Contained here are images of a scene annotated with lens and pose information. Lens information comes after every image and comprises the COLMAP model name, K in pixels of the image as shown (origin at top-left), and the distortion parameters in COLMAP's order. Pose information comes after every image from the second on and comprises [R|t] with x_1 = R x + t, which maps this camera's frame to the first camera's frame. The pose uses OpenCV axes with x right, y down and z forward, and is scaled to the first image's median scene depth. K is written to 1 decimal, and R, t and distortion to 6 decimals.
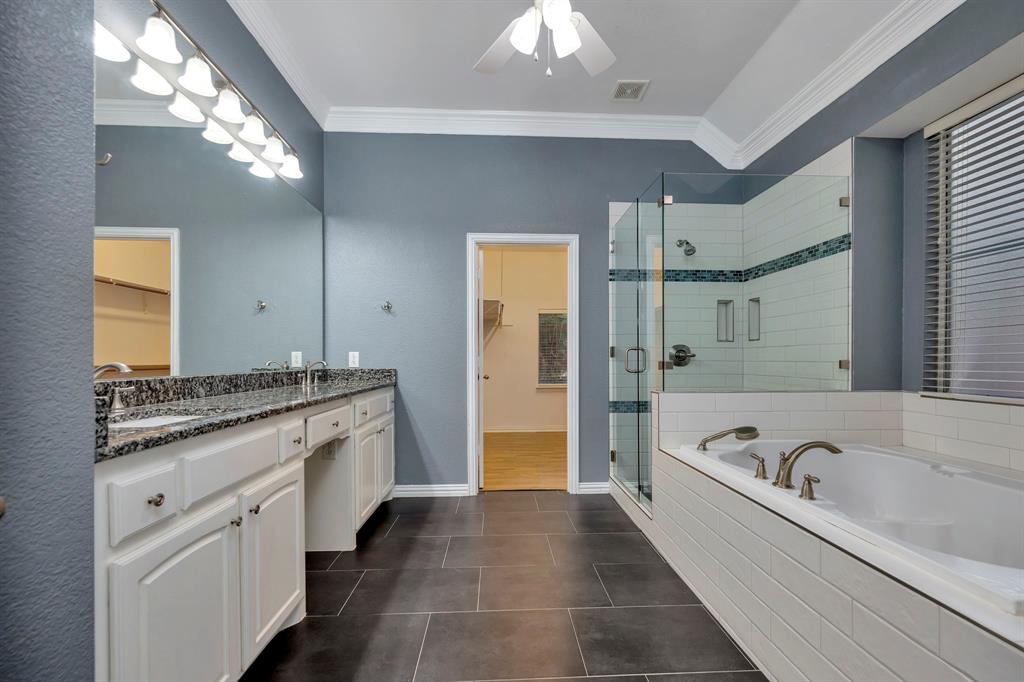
lens RADIAL K [[418.9, 0, 513.1], [0, 418.9, 345.3], [0, 0, 1]] dist [-0.000553, 0.000045]
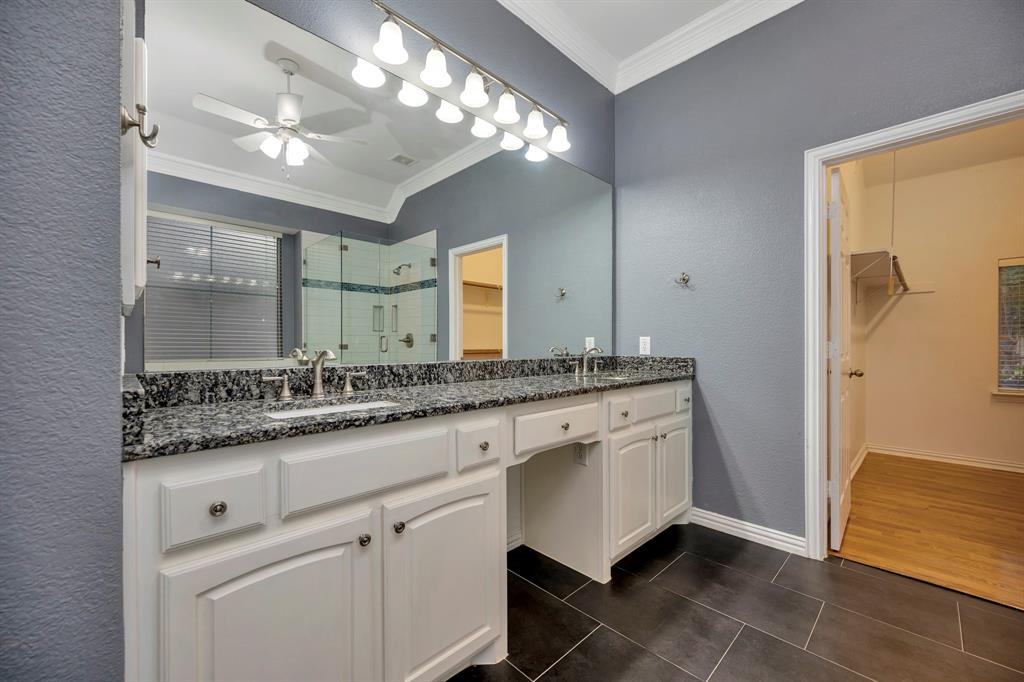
lens RADIAL K [[402.5, 0, 512.5], [0, 402.5, 342.1], [0, 0, 1]] dist [-0.002404, 0.000080]
pose [[0.667171, -0.003737, -0.744895, 0.084471], [0.024442, 0.999559, 0.016877, 0.009782], [0.744503, -0.029467, 0.666968, 0.403243]]
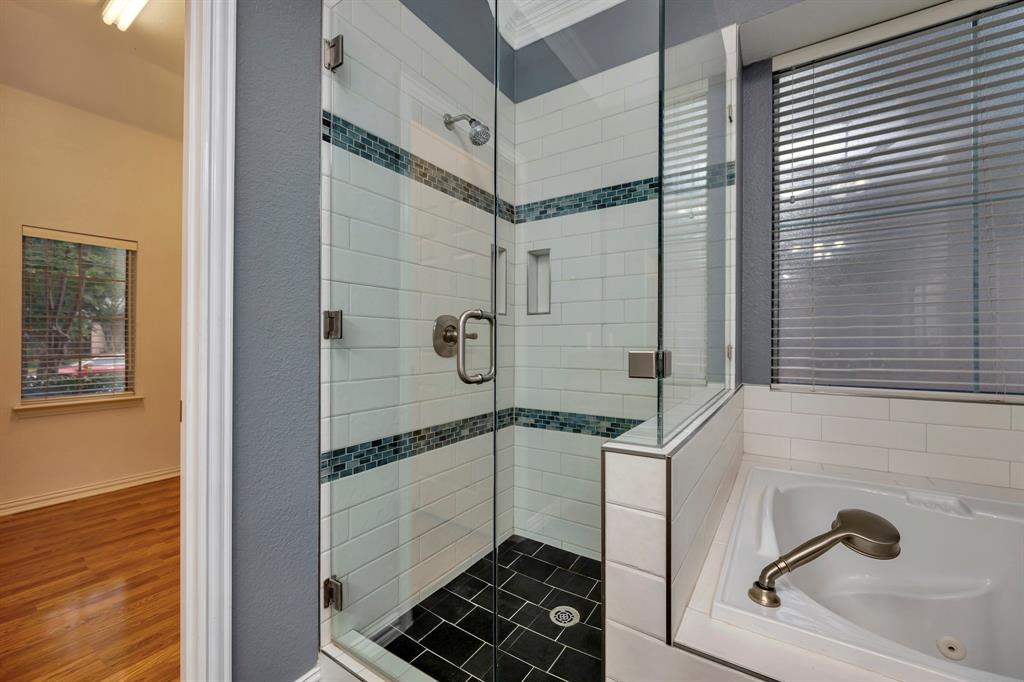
lens RADIAL K [[418.4, 0, 512.0], [0, 418.4, 341.0], [0, 0, 1]] dist [-0.000030, 0.000293]
pose [[0.590170, 0.000446, 0.807279, 0.039901], [-0.028702, 0.999379, 0.020430, 0.029811], [-0.806769, -0.035228, 0.589816, 1.065921]]
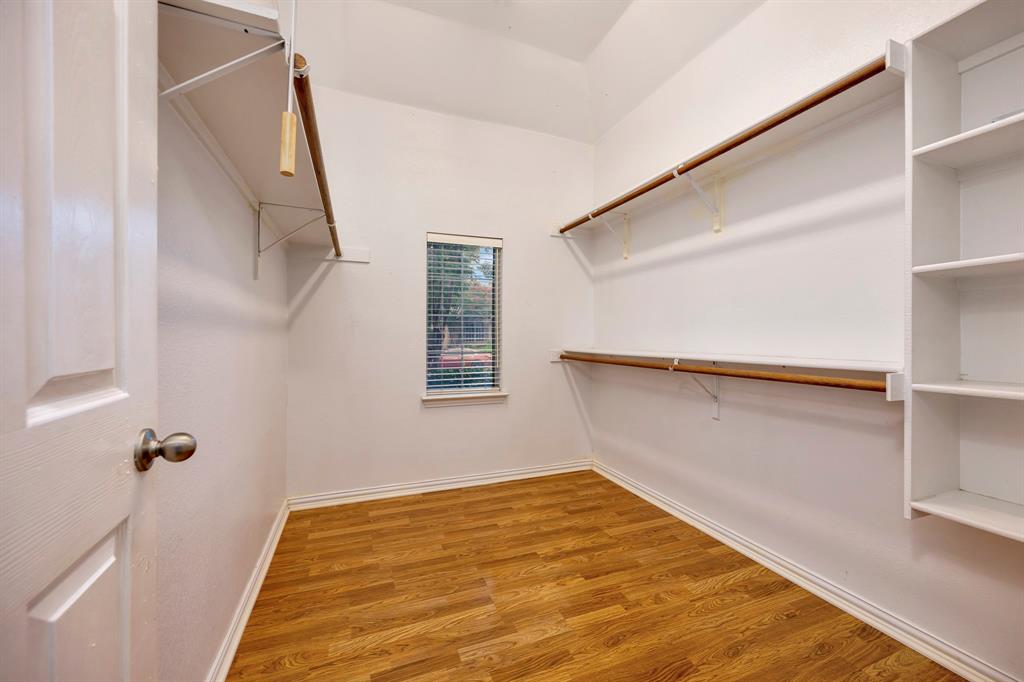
lens RADIAL K [[406.9, 0, 512.0], [0, 406.9, 341.0], [0, 0, 1]] dist [0.000341, 0.000030]
pose [[0.947093, -0.000582, 0.320960, 0.023729], [-0.012468, 0.999177, 0.038602, 0.050886], [-0.320718, -0.040562, 0.946306, 1.558572]]
